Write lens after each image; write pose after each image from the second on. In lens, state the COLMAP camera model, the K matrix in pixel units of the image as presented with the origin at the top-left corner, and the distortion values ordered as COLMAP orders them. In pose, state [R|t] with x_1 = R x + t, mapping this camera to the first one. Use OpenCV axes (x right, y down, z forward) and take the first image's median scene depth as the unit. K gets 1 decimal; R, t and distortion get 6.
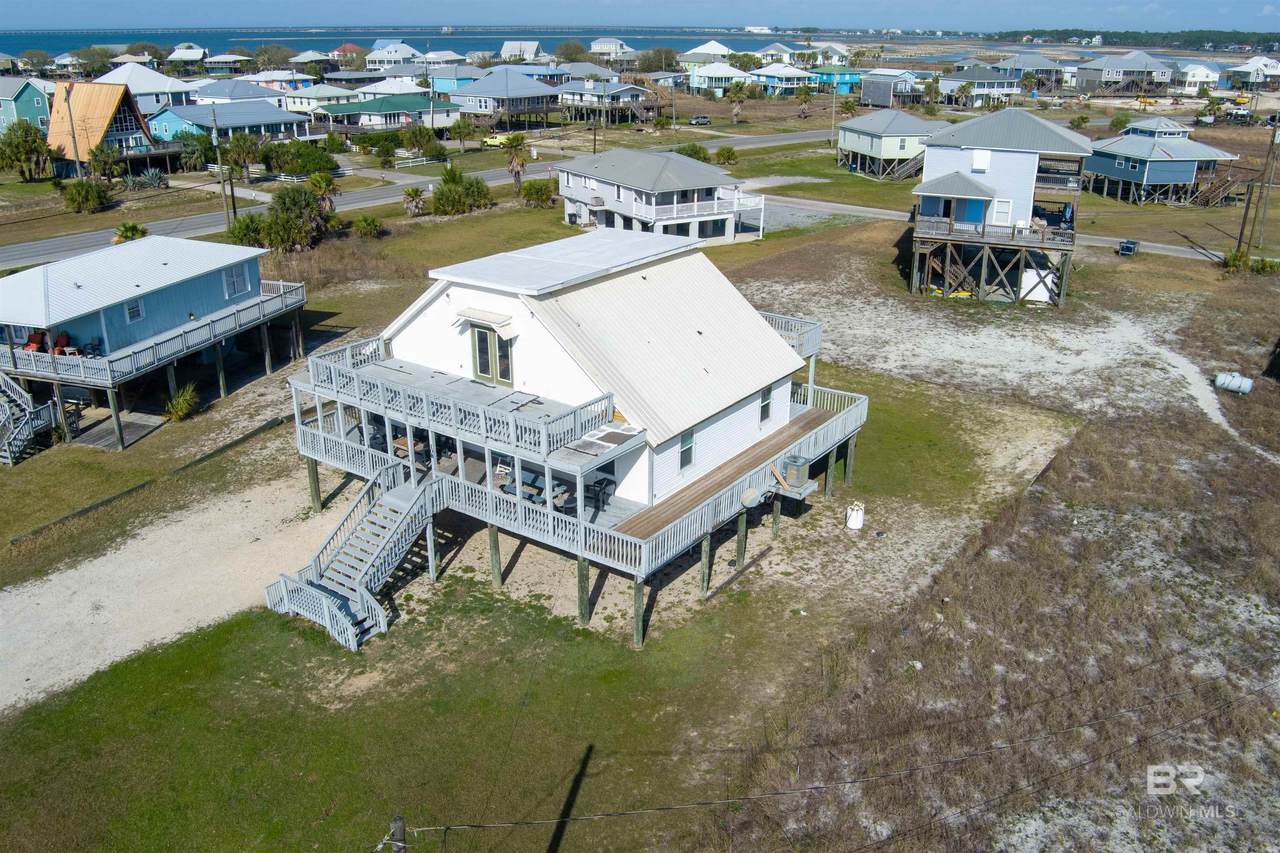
lens RADIAL K [[1028.0, 0, 634.1], [0, 1028.0, 424.9], [0, 0, 1]] dist [-0.068632, 0.009563]
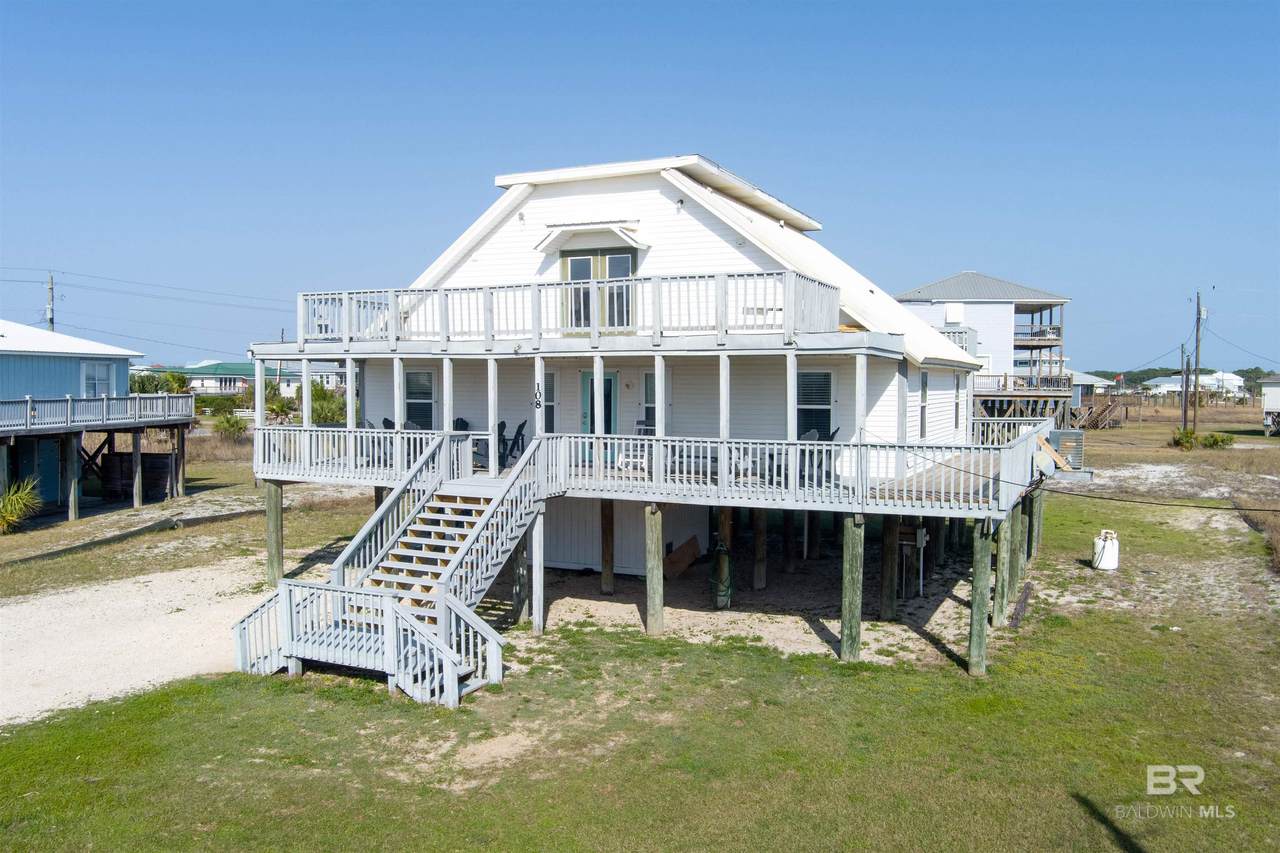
lens RADIAL K [[1028.0, 0, 634.1], [0, 1028.0, 424.9], [0, 0, 1]] dist [-0.068632, 0.009563]
pose [[0.981309, -0.004631, 0.192384, -0.240893], [0.066845, 0.945665, -0.318198, 0.217126], [-0.180457, 0.325111, 0.928299, 0.424423]]
